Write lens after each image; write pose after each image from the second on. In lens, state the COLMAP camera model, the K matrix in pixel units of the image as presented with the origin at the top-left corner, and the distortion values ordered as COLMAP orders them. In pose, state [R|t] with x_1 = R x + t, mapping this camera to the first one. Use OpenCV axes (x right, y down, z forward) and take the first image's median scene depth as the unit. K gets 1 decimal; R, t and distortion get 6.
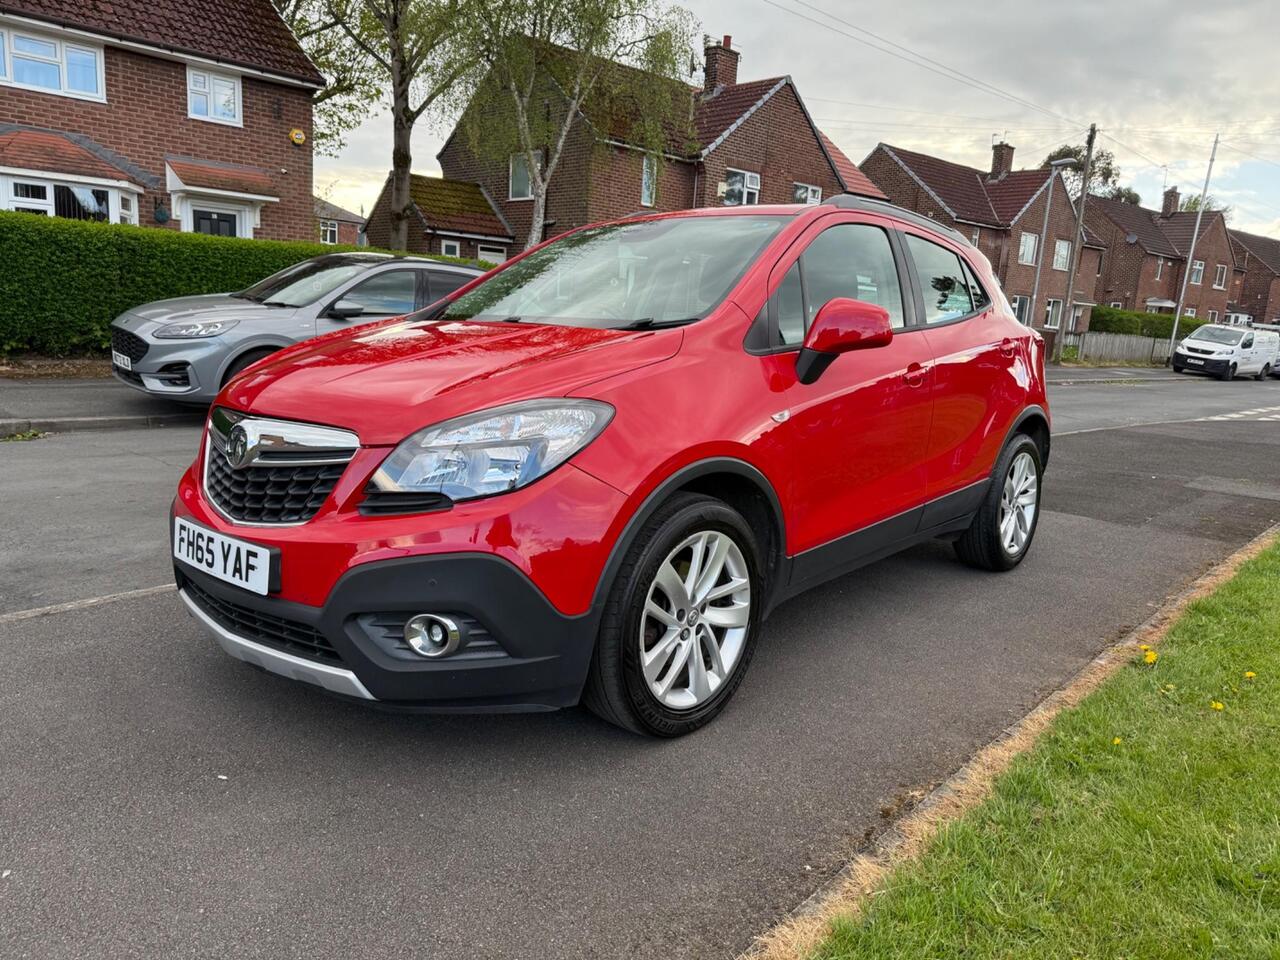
lens RADIAL K [[911.8, 0, 642.2], [0, 911.8, 484.3], [0, 0, 1]] dist [0.016174, -0.035565]
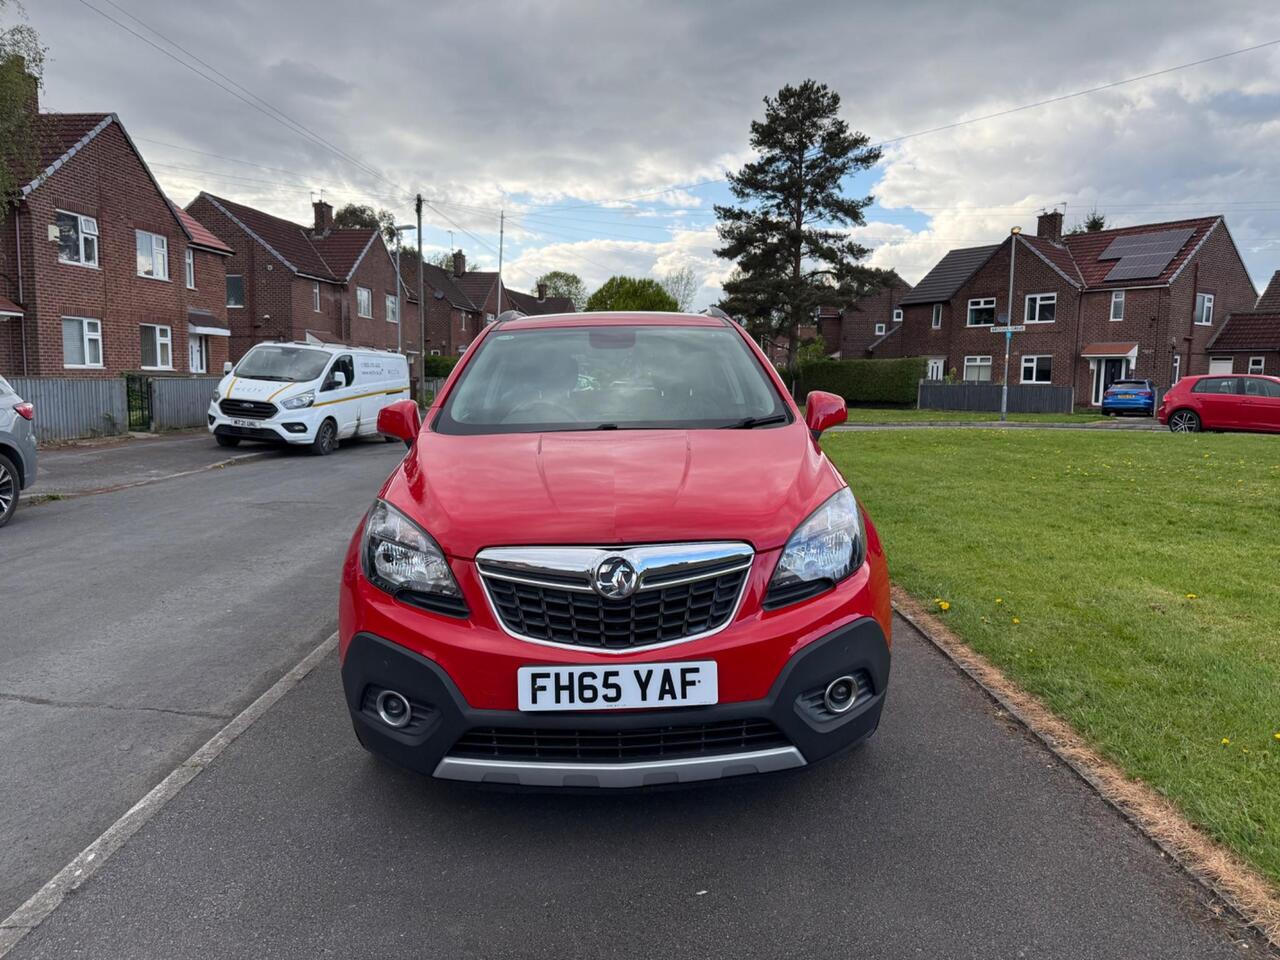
lens RADIAL K [[911.8, 0, 643.8], [0, 911.8, 477.3], [0, 0, 1]] dist [0.016174, -0.035565]
pose [[0.730526, -0.118320, 0.672556, -0.105367], [0.155600, 0.987809, 0.004770, -0.014524], [-0.664921, 0.101166, 0.740031, 0.021257]]
